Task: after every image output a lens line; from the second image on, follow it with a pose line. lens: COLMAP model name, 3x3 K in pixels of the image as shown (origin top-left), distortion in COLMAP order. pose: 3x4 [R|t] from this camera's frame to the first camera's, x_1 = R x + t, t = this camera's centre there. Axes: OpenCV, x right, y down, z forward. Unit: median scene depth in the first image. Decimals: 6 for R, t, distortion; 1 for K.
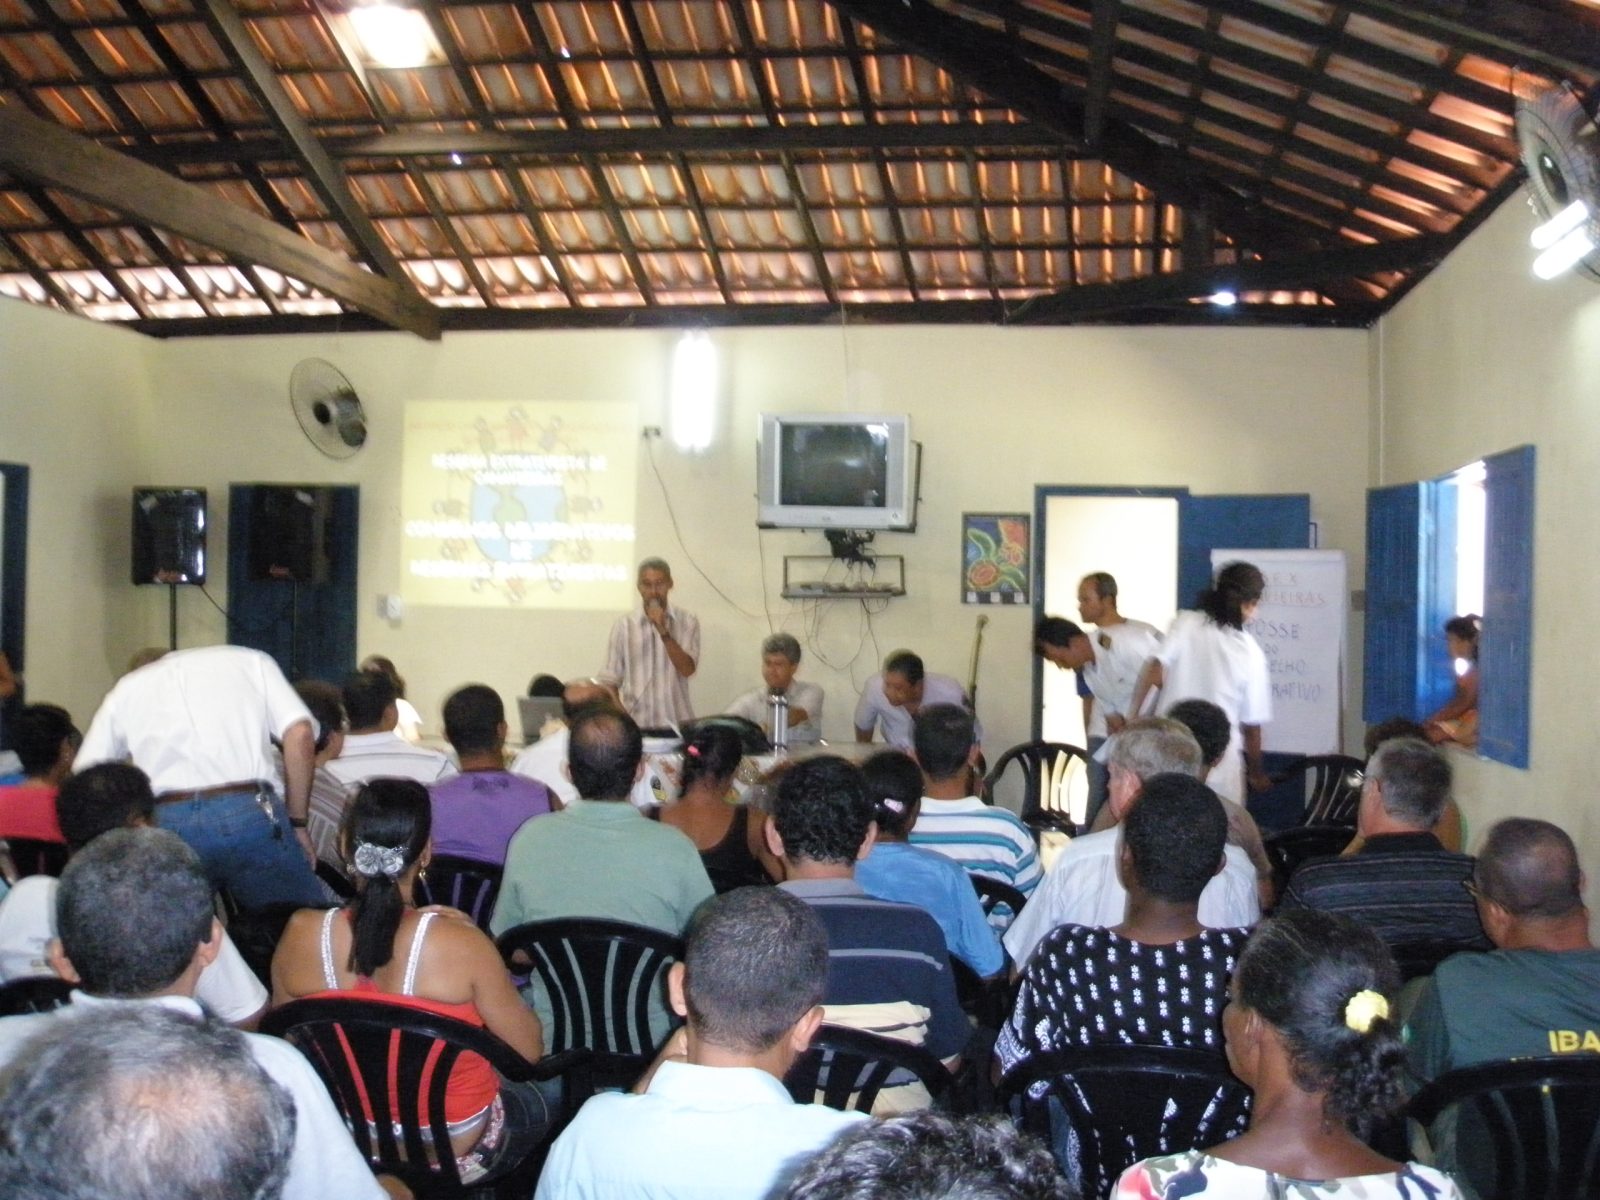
lens RADIAL K [[1773.1, 0, 841.3], [0, 1773.1, 563.9], [0, 0, 1]] dist [-0.169724, 0.000000]
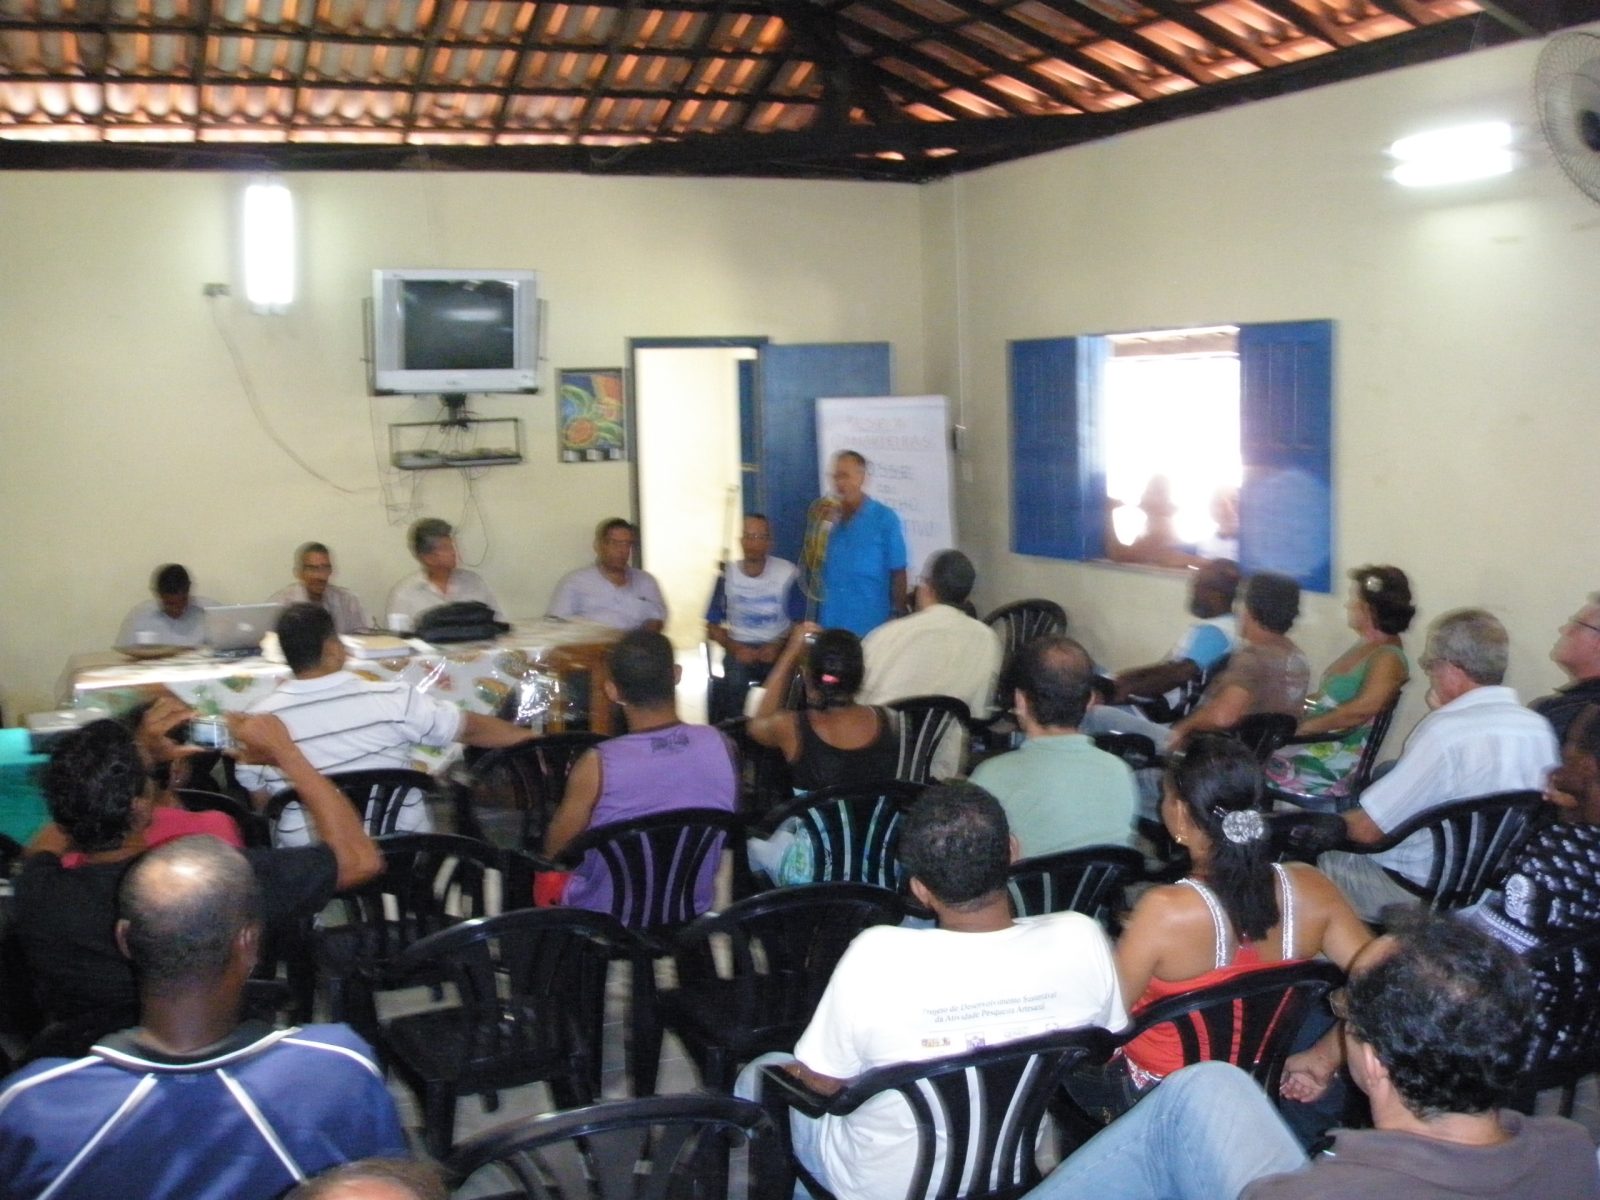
lens RADIAL K [[1768.6, 0, 800.7], [0, 1768.6, 613.7], [0, 0, 1]] dist [-0.163615, 0.000000]
pose [[0.859846, -0.097139, 0.501228, -0.310122], [0.026610, 0.988925, 0.146008, -0.033114], [-0.509860, -0.112207, 0.852908, 0.099581]]
